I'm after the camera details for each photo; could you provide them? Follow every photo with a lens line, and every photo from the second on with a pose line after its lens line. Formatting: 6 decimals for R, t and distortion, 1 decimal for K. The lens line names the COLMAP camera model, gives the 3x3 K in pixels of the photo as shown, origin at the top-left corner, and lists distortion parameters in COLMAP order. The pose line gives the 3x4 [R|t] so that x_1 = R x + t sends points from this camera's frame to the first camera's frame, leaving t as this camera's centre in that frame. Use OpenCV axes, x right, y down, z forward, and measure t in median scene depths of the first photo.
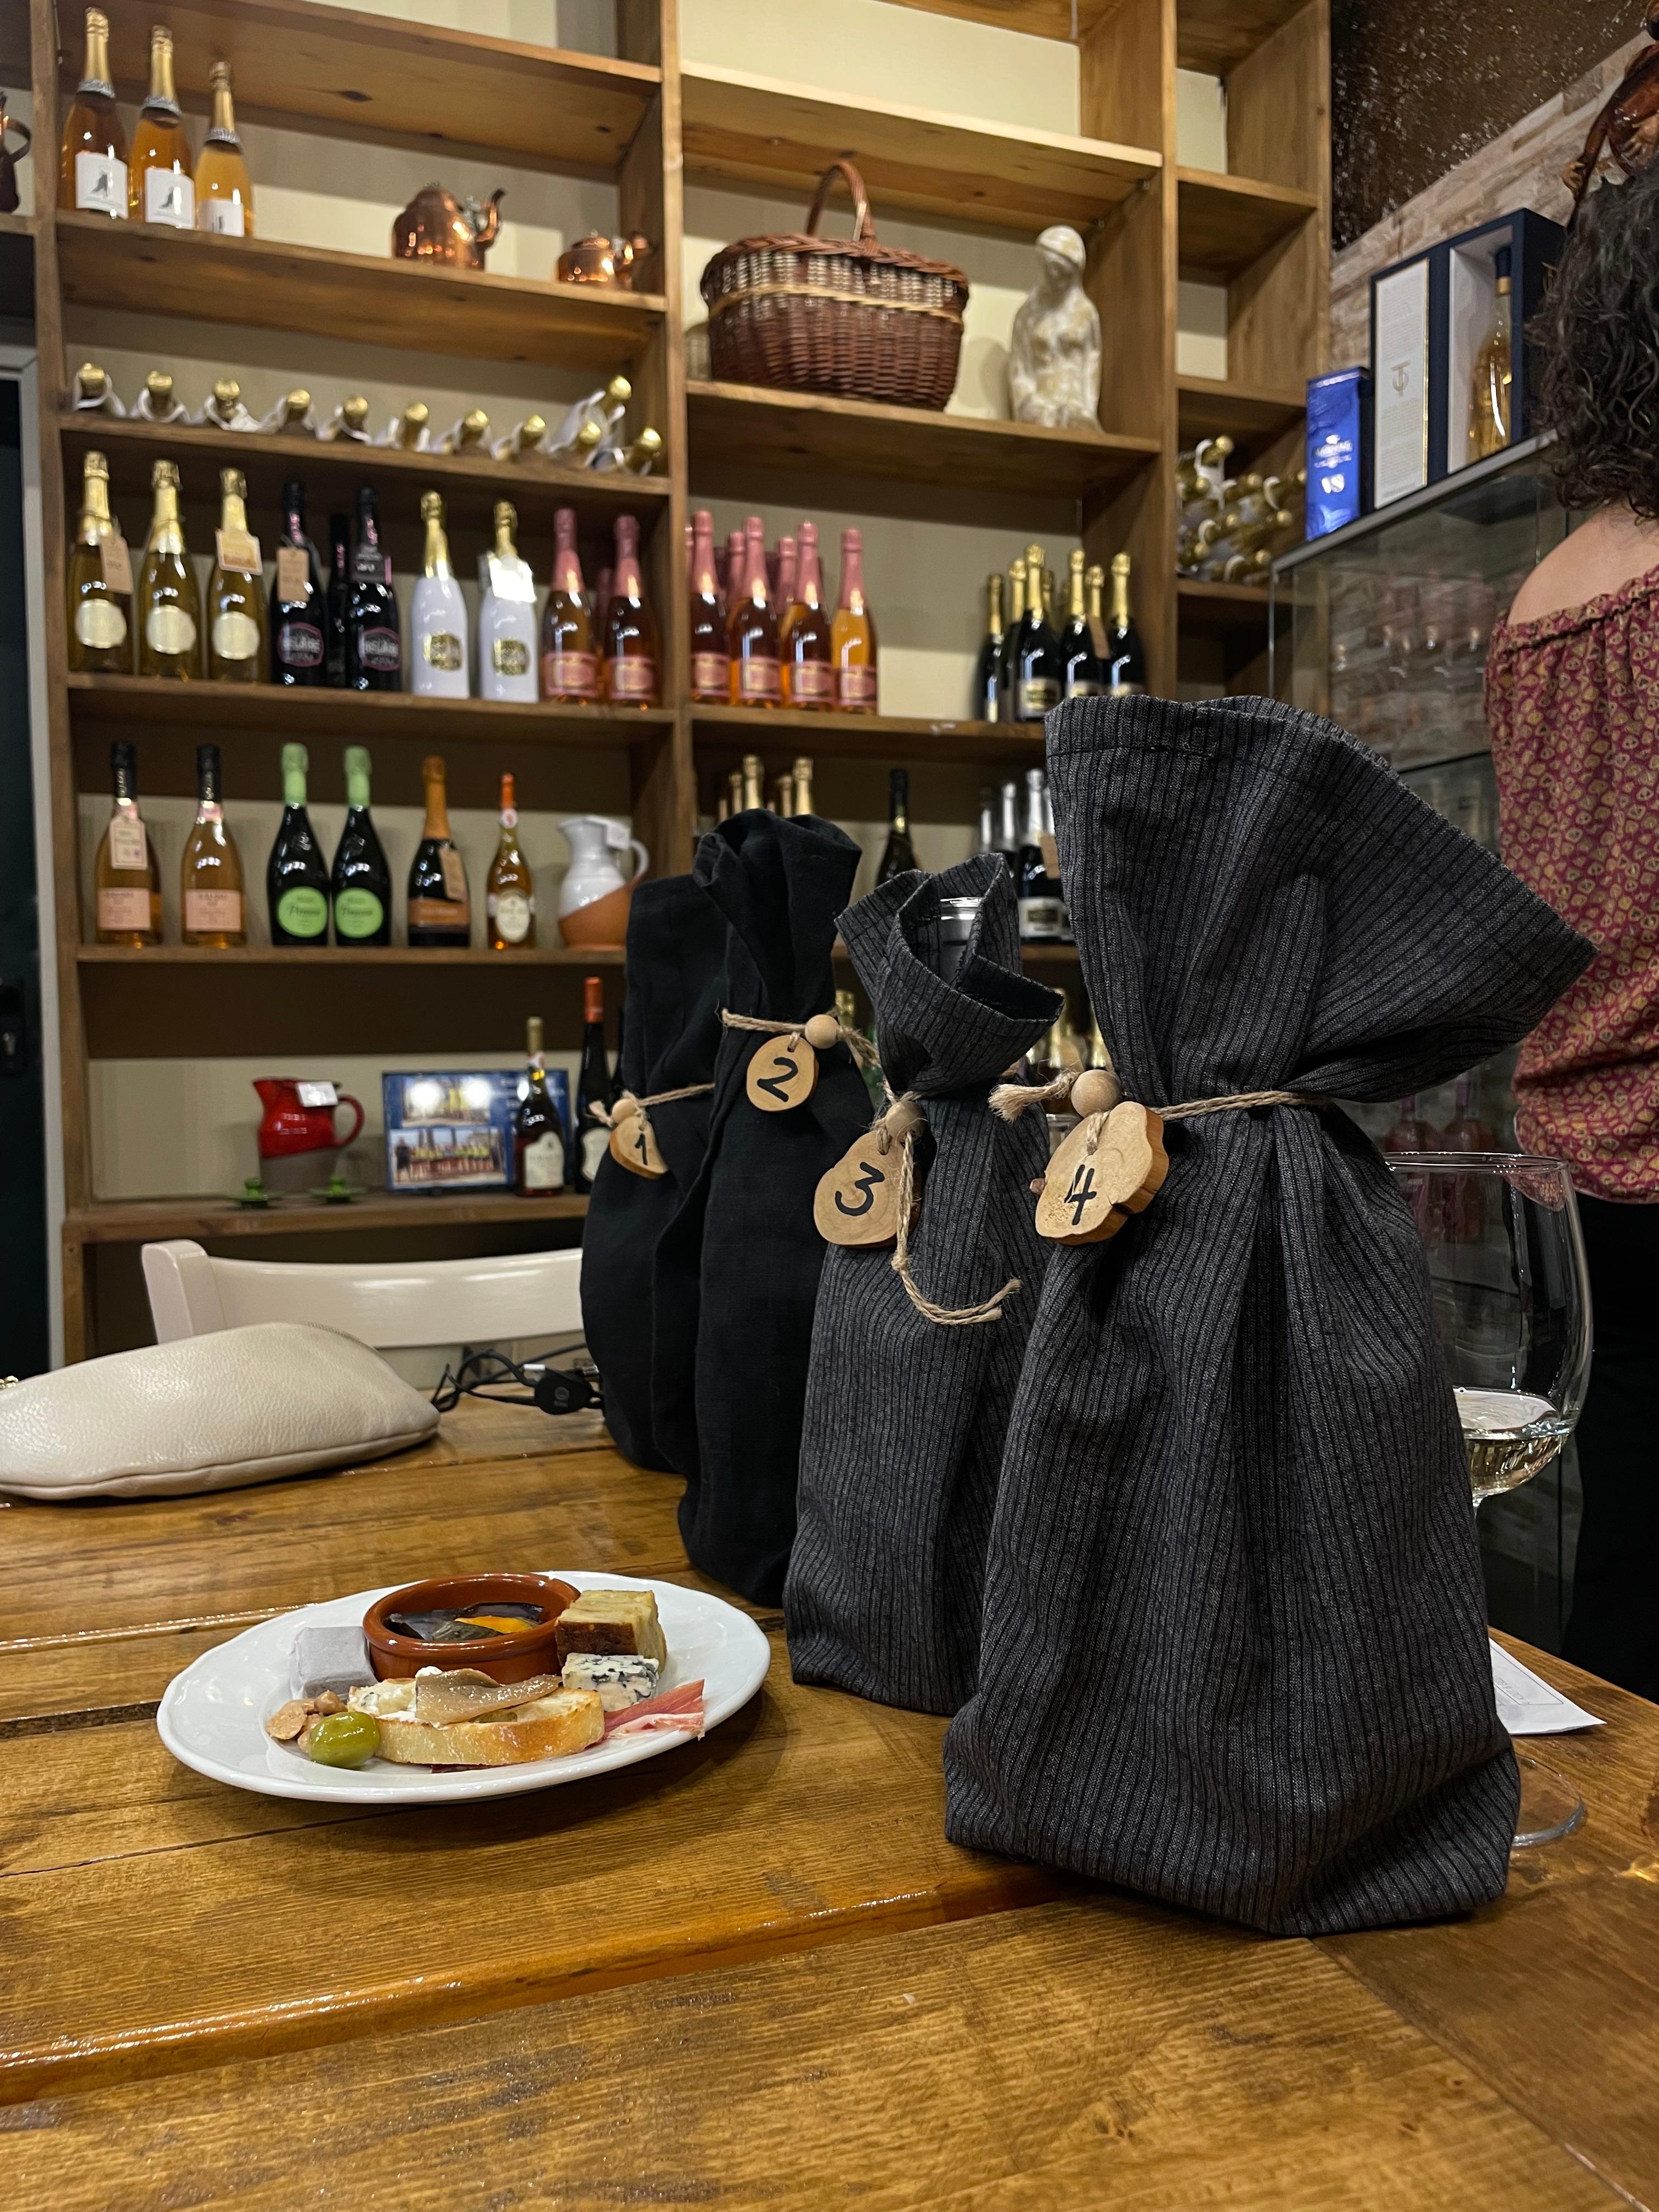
lens RADIAL K [[1696.3, 0, 829.5], [0, 1696.3, 1106.0], [0, 0, 1]] dist [0.110546, -0.150479]
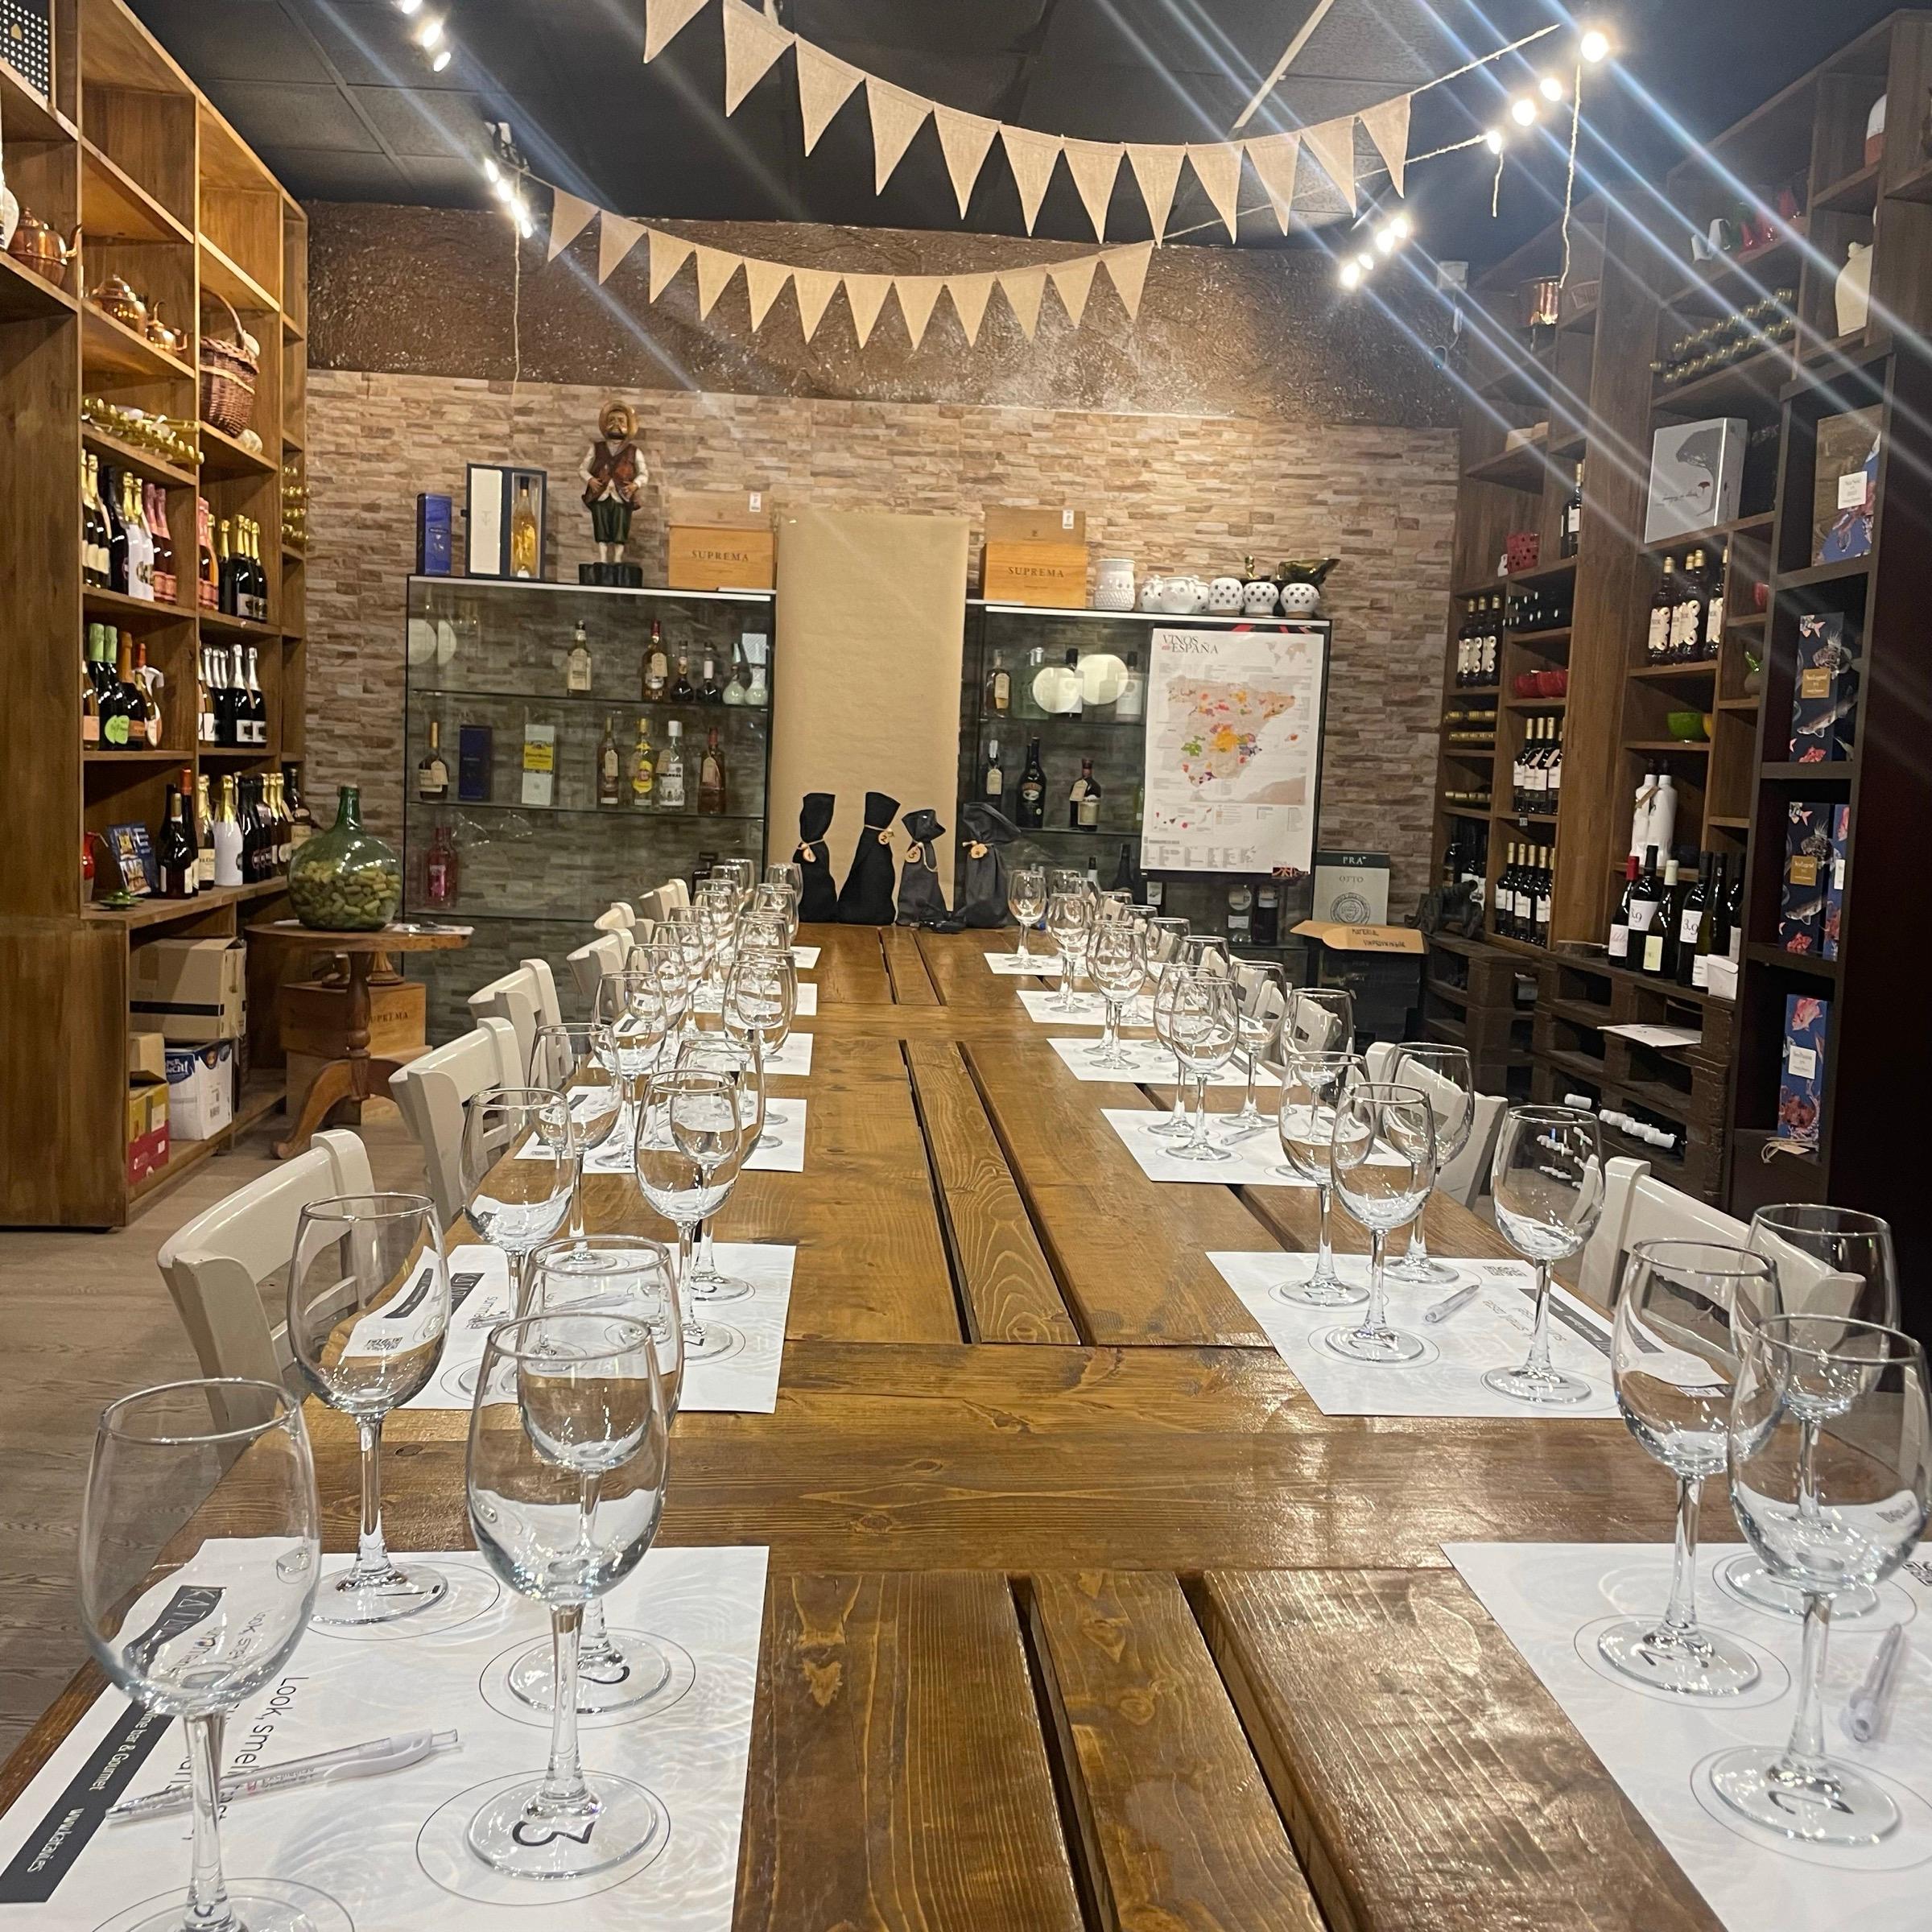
lens RADIAL K [[1928.0, 0, 962.3], [0, 1928.0, 936.8], [0, 0, 1]] dist [0.146176, -0.258248]
pose [[0.265488, -0.061862, 0.962127, -1.809799], [-0.011916, 0.997653, 0.067435, -0.049598], [-0.964041, -0.029368, 0.264128, -0.263518]]
